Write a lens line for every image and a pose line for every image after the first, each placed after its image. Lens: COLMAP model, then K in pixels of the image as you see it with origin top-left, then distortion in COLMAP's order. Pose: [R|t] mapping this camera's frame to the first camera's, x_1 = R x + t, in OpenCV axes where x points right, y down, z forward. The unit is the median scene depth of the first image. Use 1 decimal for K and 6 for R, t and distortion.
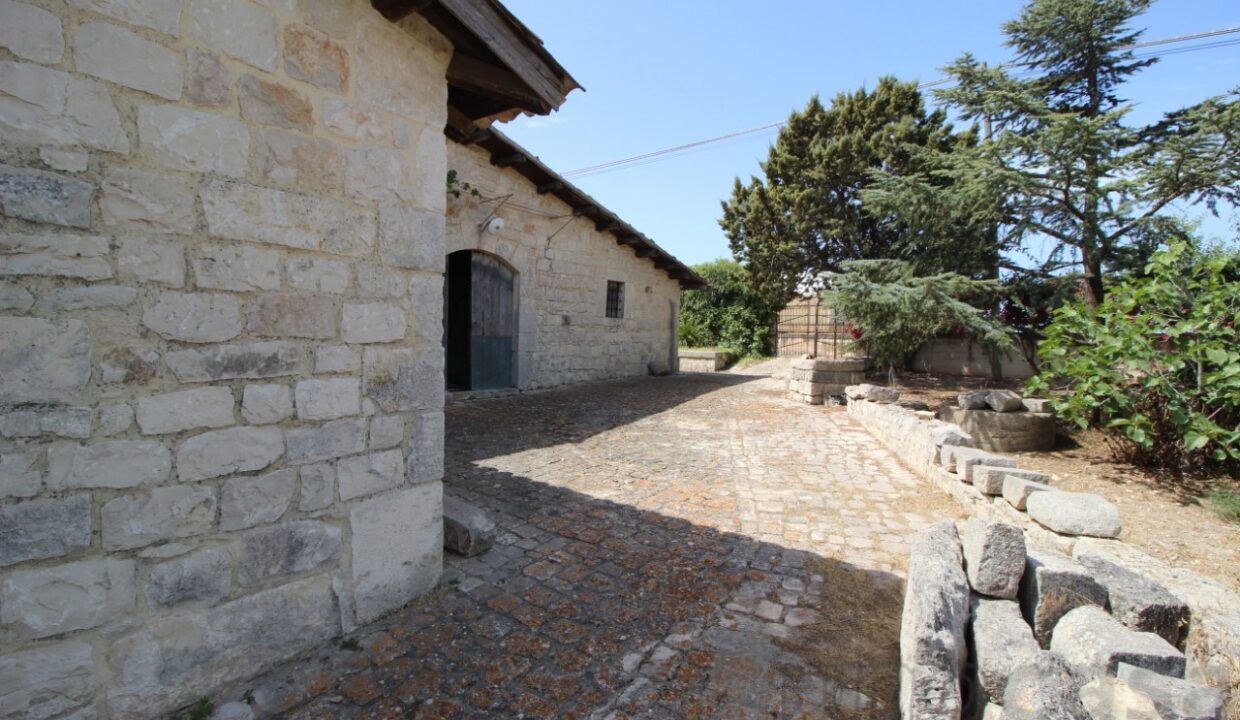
lens RADIAL K [[574.8, 0, 622.4], [0, 574.8, 358.3], [0, 0, 1]] dist [0.001743, -0.013767]
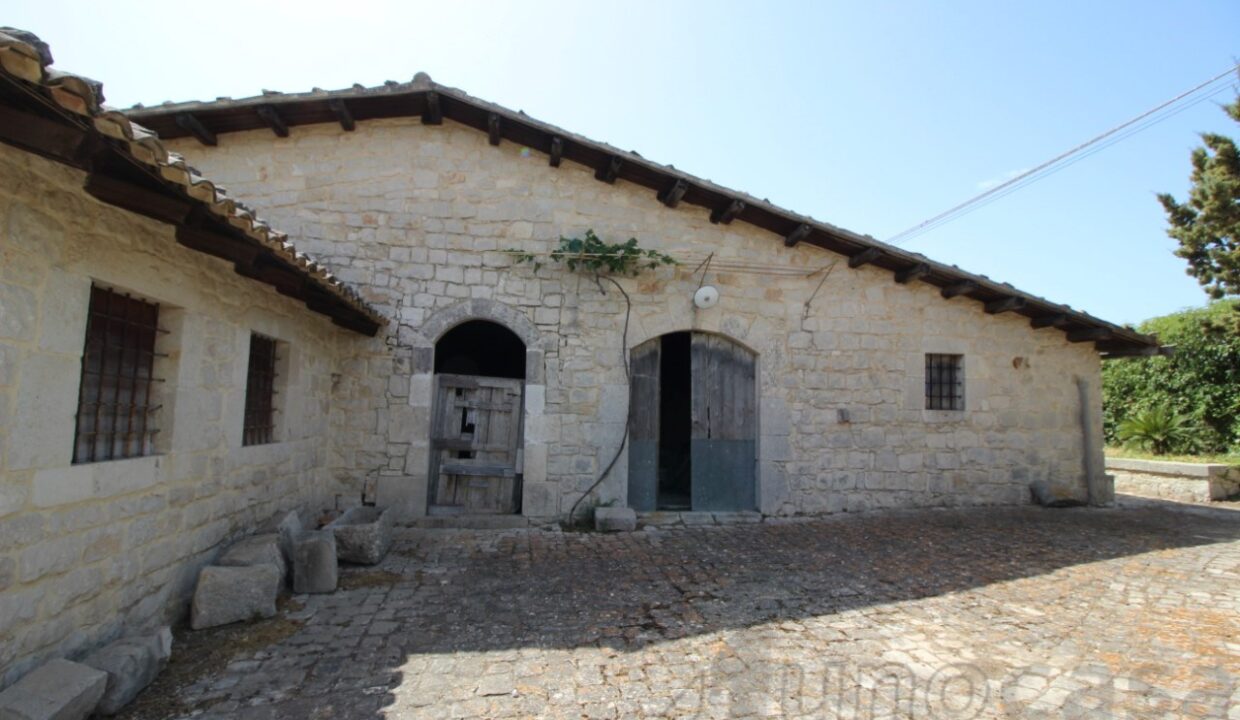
lens RADIAL K [[574.8, 0, 622.4], [0, 574.8, 358.3], [0, 0, 1]] dist [0.001743, -0.013767]
pose [[0.733073, -0.076562, -0.675827, 0.163153], [-0.025998, 0.989764, -0.140326, -0.028666], [0.679653, 0.120439, 0.723579, 0.286092]]
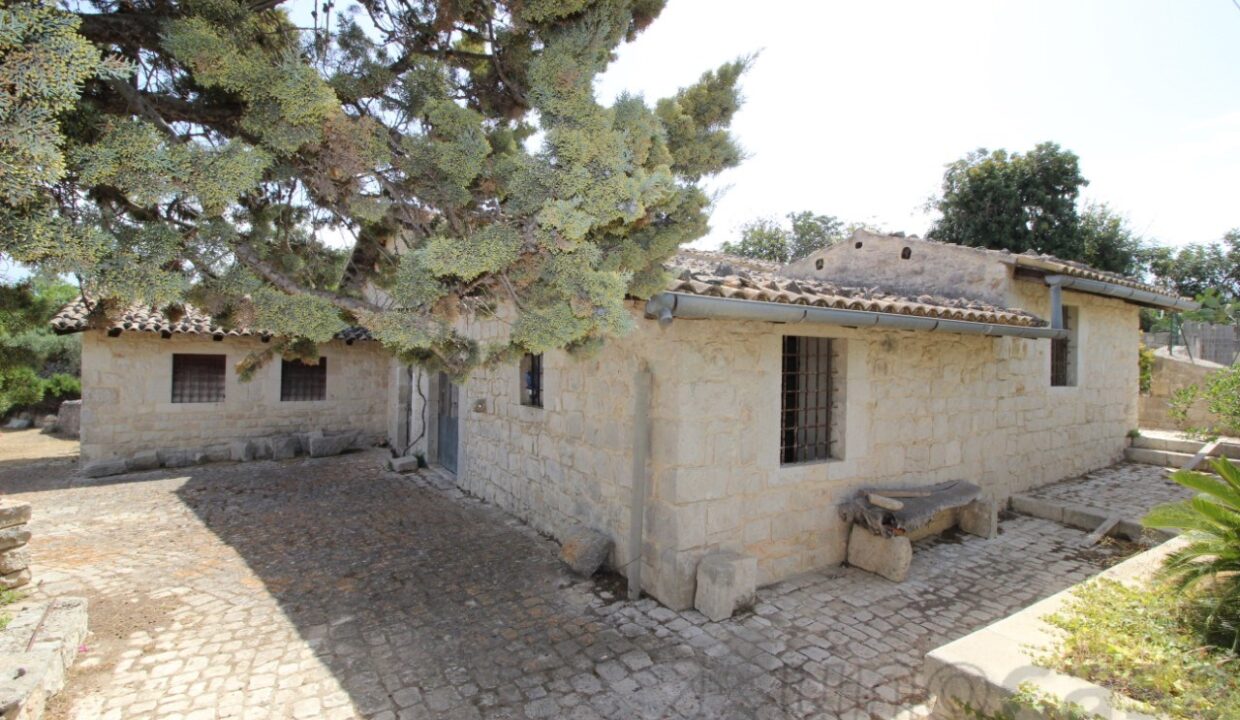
lens RADIAL K [[574.8, 0, 622.4], [0, 574.8, 358.3], [0, 0, 1]] dist [0.001743, -0.013767]
pose [[-0.334631, -0.028720, -0.941911, 0.453247], [-0.057984, 0.998269, -0.009839, -0.115486], [0.940563, 0.051324, -0.335717, 1.268565]]
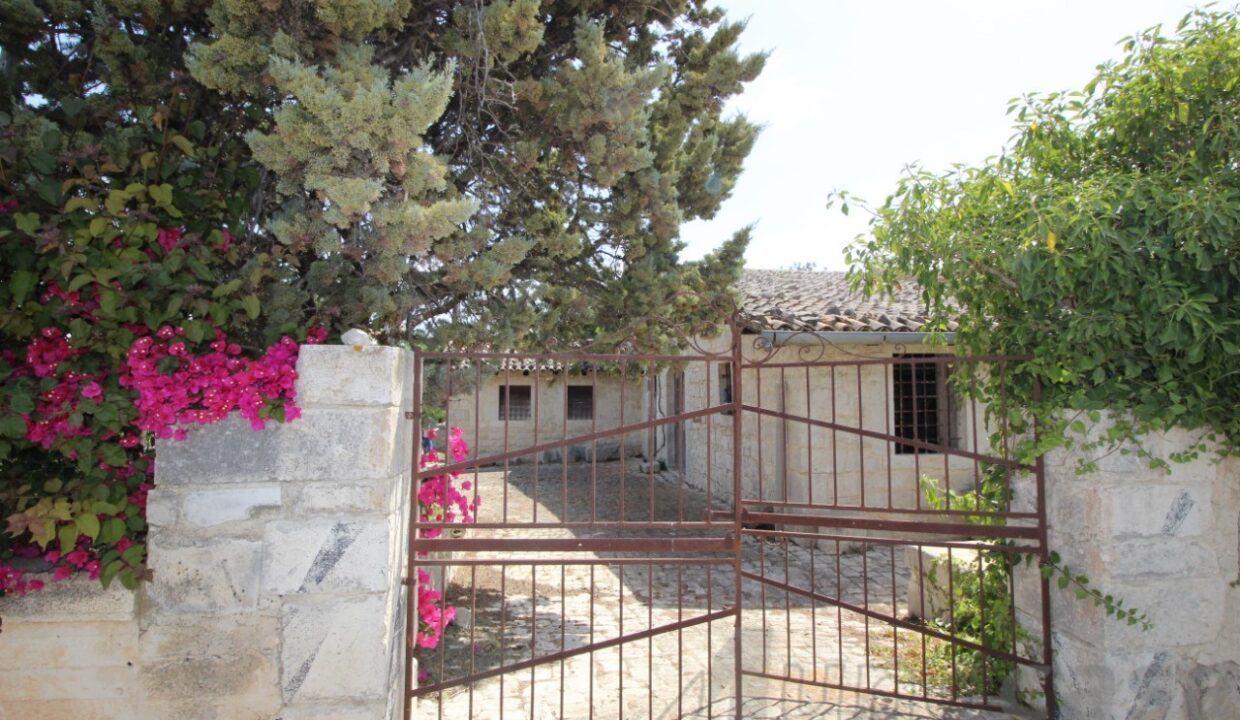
lens RADIAL K [[566.4, 0, 620.0], [0, 566.4, 360.0], [0, 0, 1]] dist [-0.000576, -0.000030]
pose [[-0.705521, -0.050096, -0.706916, 0.553736], [-0.033740, 0.998742, -0.037103, -0.109811], [0.707886, -0.002326, -0.706323, 1.392131]]
